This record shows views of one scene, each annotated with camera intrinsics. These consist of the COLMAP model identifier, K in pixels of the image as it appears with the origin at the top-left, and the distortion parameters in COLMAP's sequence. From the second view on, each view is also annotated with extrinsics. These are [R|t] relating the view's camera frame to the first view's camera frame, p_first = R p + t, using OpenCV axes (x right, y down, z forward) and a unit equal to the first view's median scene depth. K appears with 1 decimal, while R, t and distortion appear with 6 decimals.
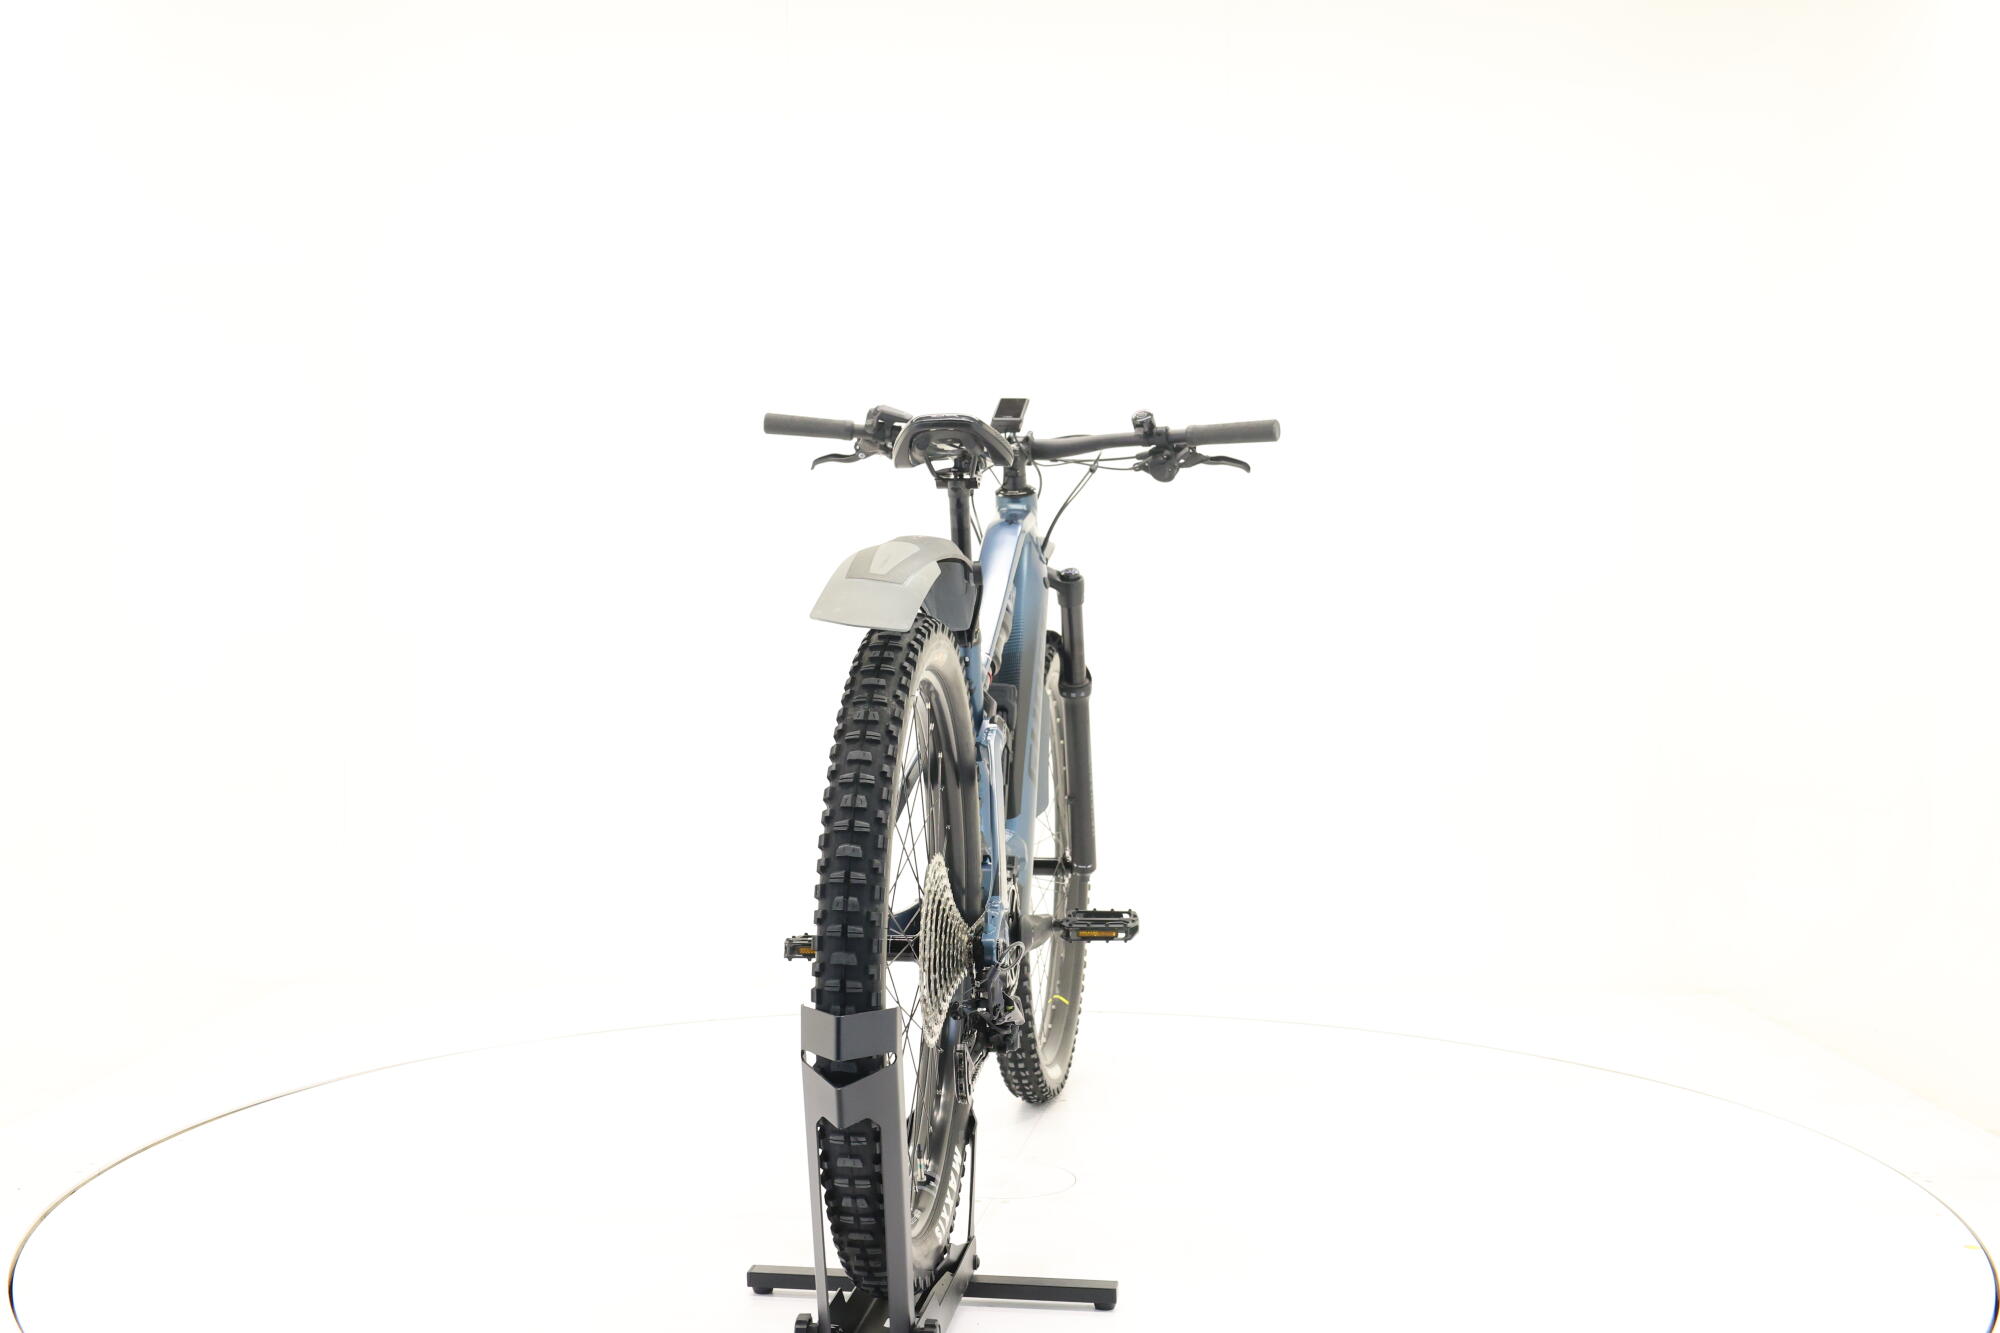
lens RADIAL K [[2158.0, 0, 1003.8], [0, 2158.0, 680.8], [0, 0, 1]] dist [0.014878, 0.000000]
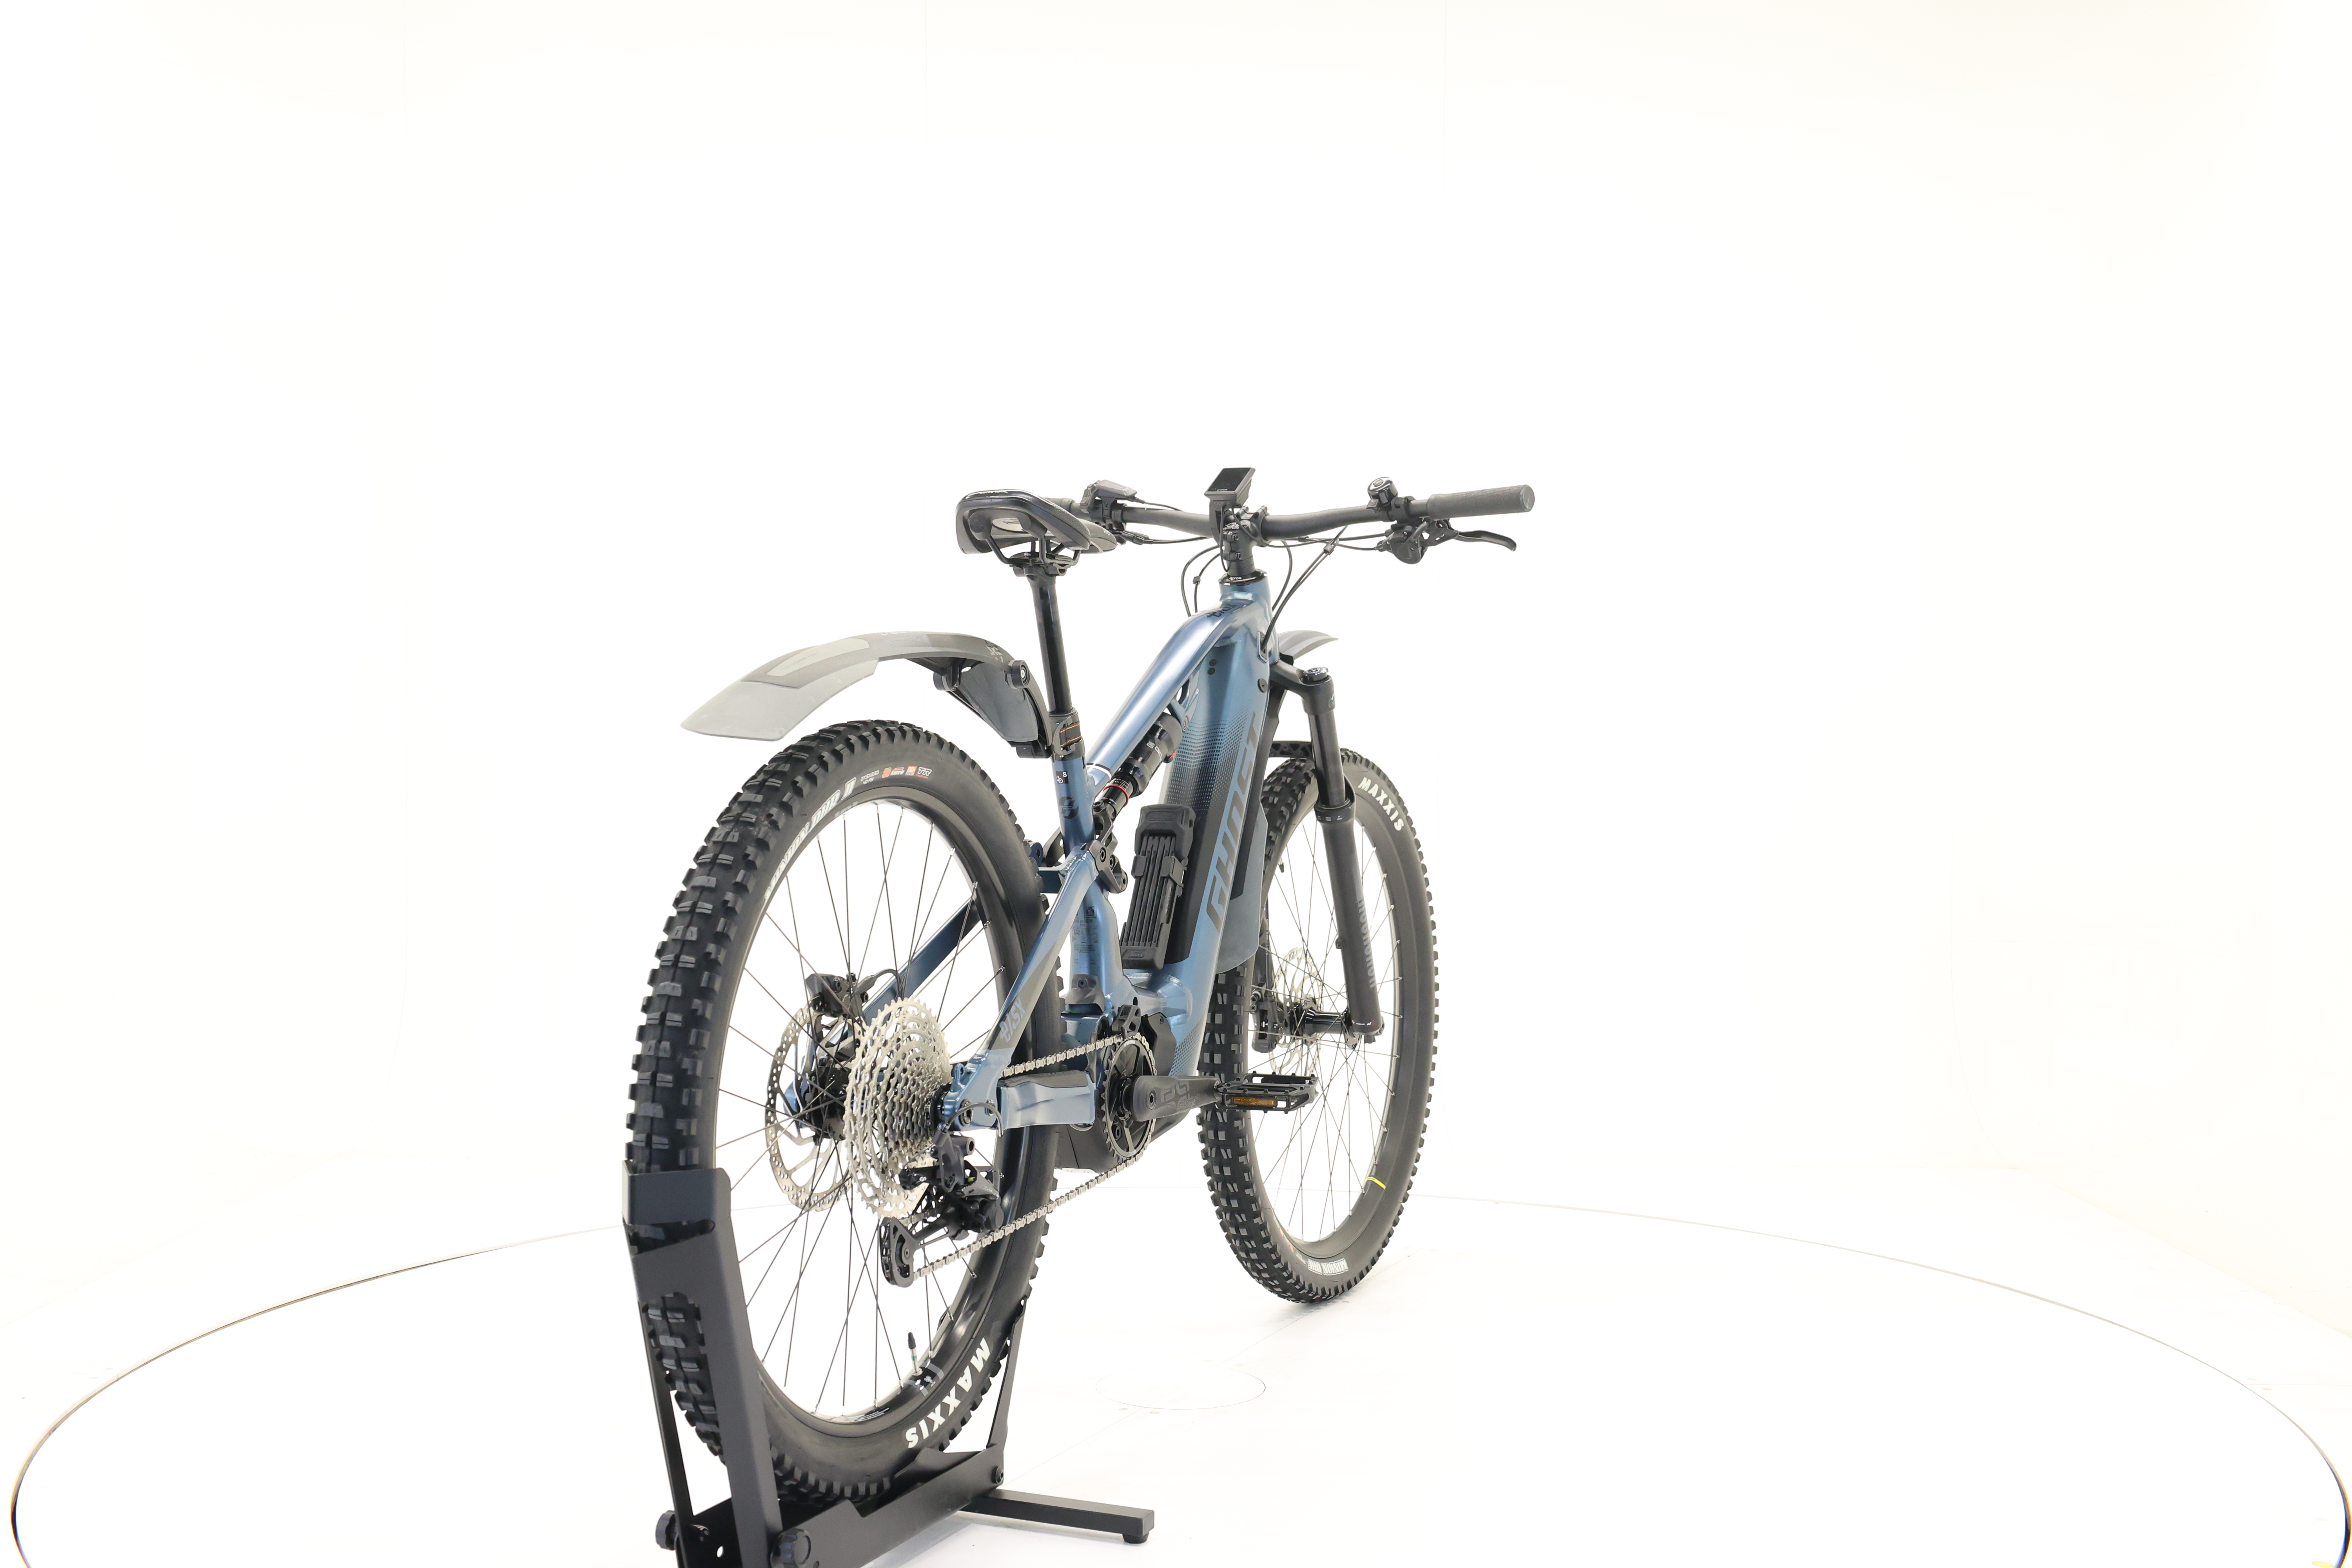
lens RADIAL K [[2537.8, 0, 1156.2], [0, 2537.8, 782.7], [0, 0, 1]] dist [0.014878, 0.000000]
pose [[0.958115, 0.006305, -0.286314, 0.263029], [-0.008328, 0.999948, -0.005848, -0.001076], [0.286263, 0.007987, 0.958118, 0.035403]]
